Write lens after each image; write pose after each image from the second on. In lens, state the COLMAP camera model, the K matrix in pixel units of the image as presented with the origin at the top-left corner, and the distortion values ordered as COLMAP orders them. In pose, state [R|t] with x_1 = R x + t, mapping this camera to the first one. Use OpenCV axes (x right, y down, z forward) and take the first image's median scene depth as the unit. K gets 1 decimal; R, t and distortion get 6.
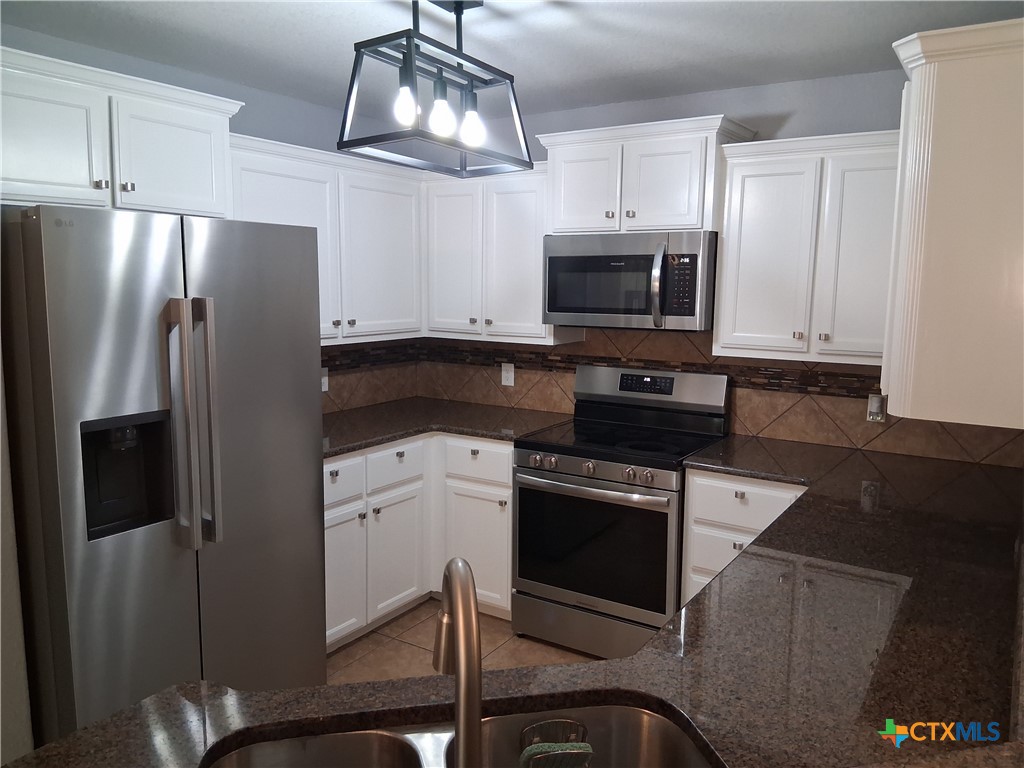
lens RADIAL K [[782.9, 0, 501.2], [0, 782.9, 381.3], [0, 0, 1]] dist [0.072744, -0.116300]
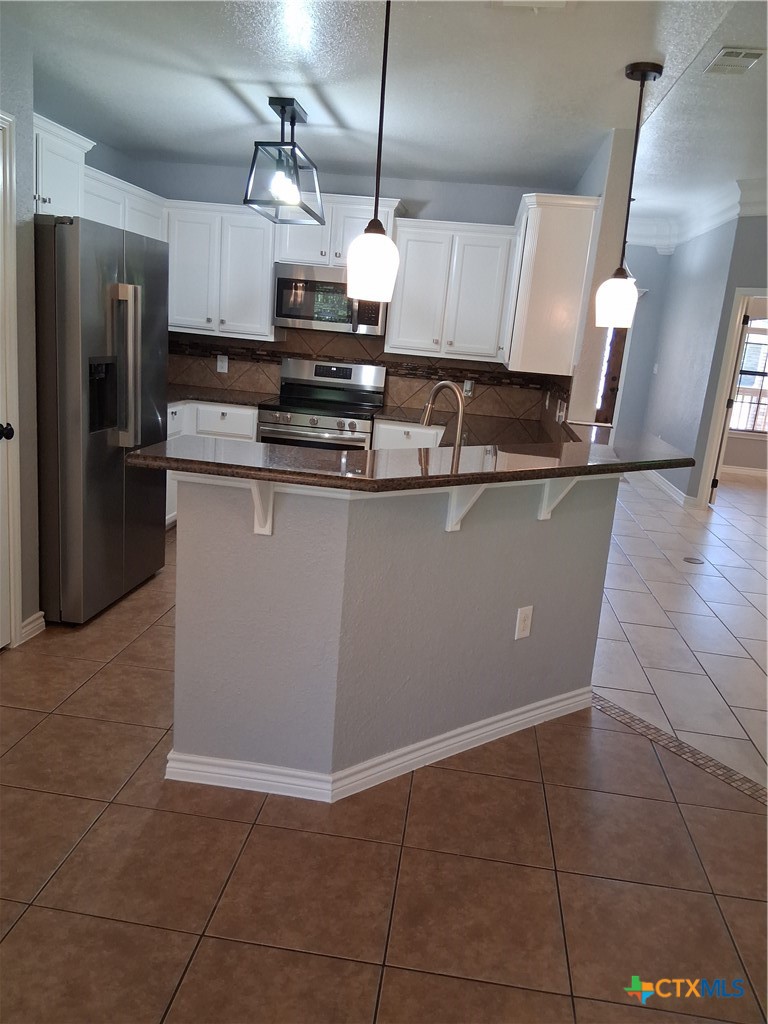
lens RADIAL K [[782.9, 0, 388.1], [0, 782.9, 517.3], [0, 0, 1]] dist [0.072744, -0.116300]
pose [[0.893231, -0.039339, 0.447874, -0.421185], [-0.019125, 0.991938, 0.125270, 0.092784], [-0.449191, -0.120460, 0.885278, -0.431886]]
